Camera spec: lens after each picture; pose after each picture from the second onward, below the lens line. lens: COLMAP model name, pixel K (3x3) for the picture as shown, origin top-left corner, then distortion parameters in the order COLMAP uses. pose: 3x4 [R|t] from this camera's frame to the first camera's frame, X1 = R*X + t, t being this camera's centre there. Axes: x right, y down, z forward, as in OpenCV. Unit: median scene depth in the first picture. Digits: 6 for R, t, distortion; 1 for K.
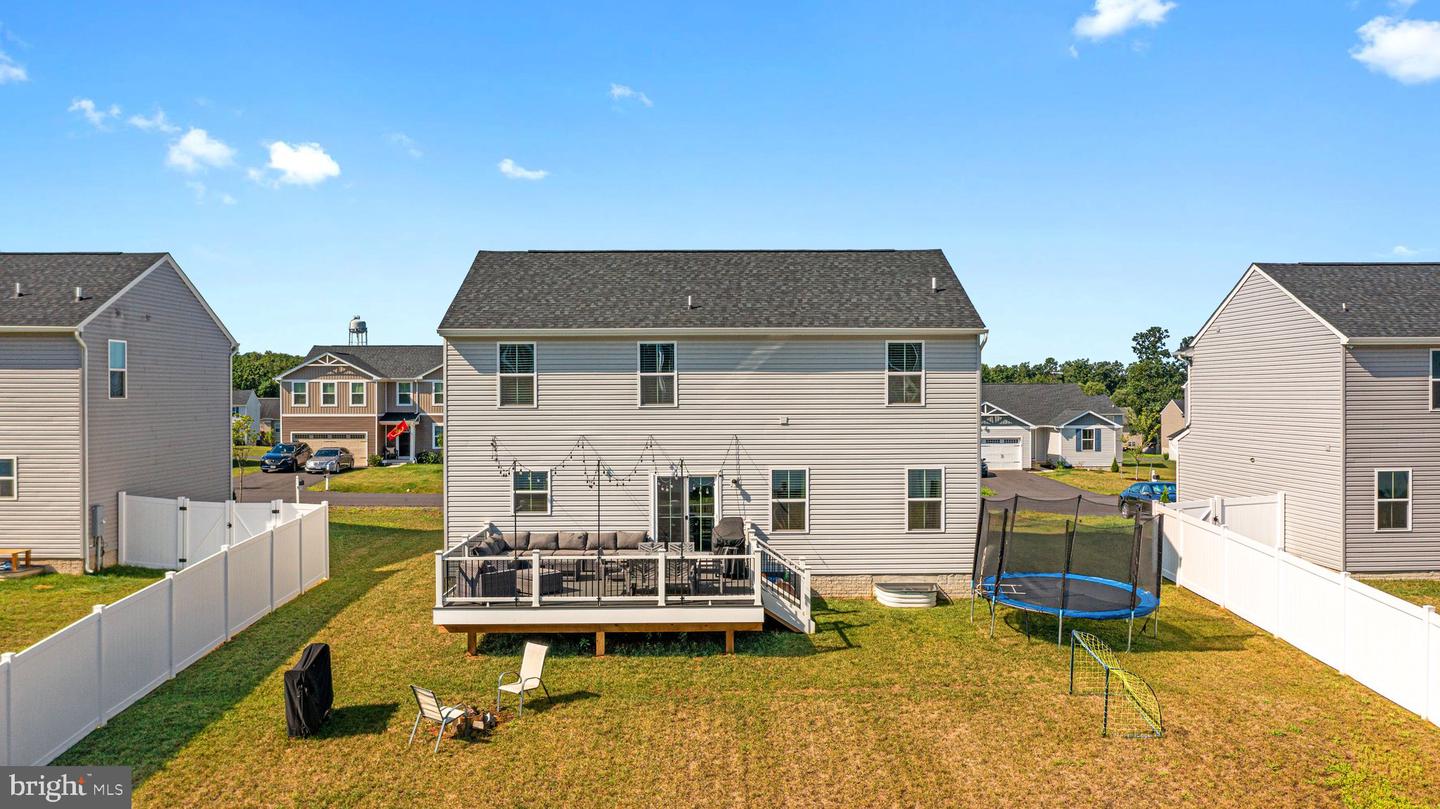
lens RADIAL K [[1132.7, 0, 720.0], [0, 1132.7, 404.5], [0, 0, 1]] dist [-0.029779, 0.002090]
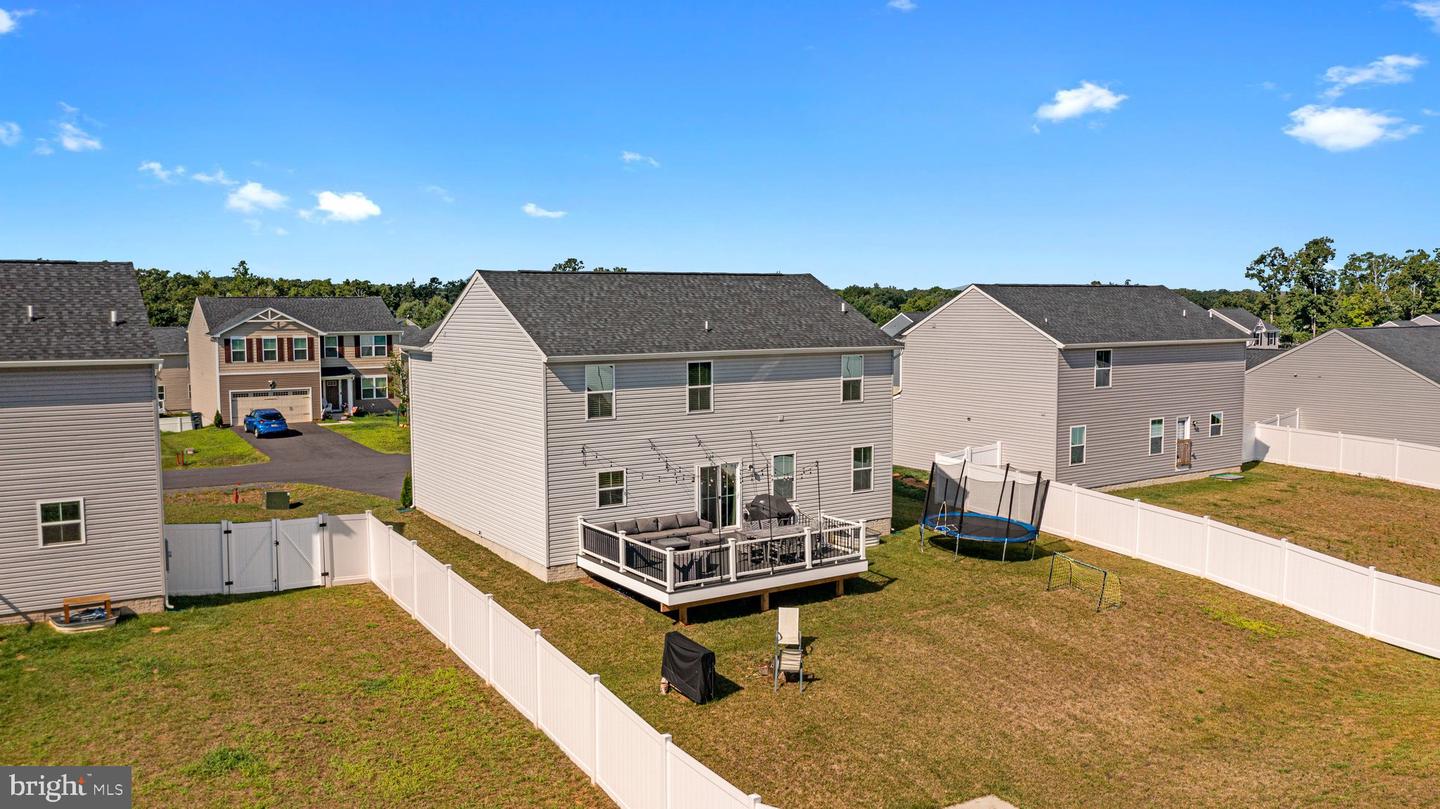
lens RADIAL K [[1132.7, 0, 720.0], [0, 1132.7, 404.5], [0, 0, 1]] dist [-0.029779, 0.002090]
pose [[0.841509, -0.048215, 0.538087, -0.716792], [0.006069, 0.996790, 0.079825, -0.107650], [-0.540209, -0.063908, 0.839101, -0.068803]]
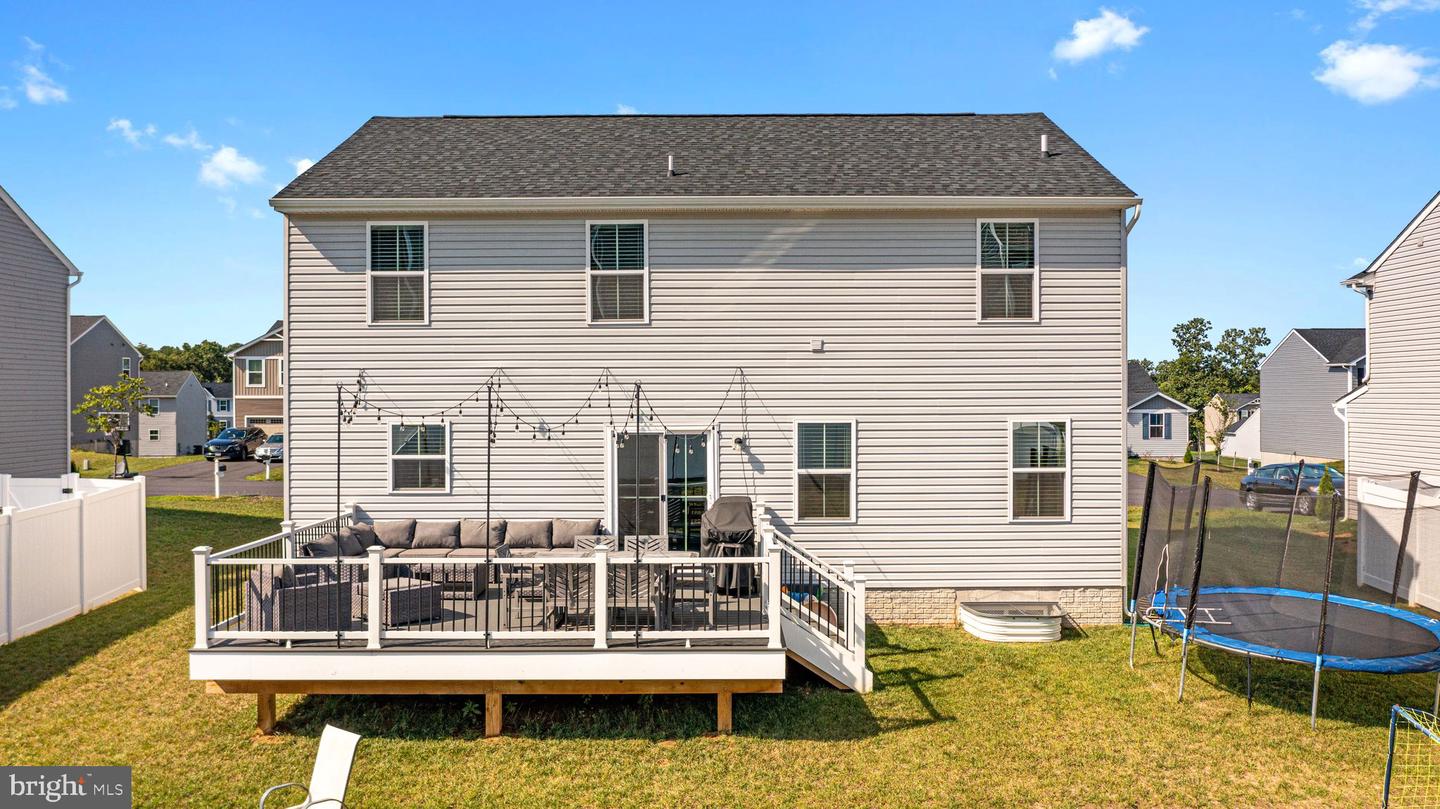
lens RADIAL K [[1132.7, 0, 720.0], [0, 1132.7, 404.5], [0, 0, 1]] dist [-0.029779, 0.002090]
pose [[0.999845, 0.000166, -0.017586, 0.013528], [-0.000204, 0.999998, -0.002120, 0.049053], [0.017586, 0.002123, 0.999843, 0.367295]]
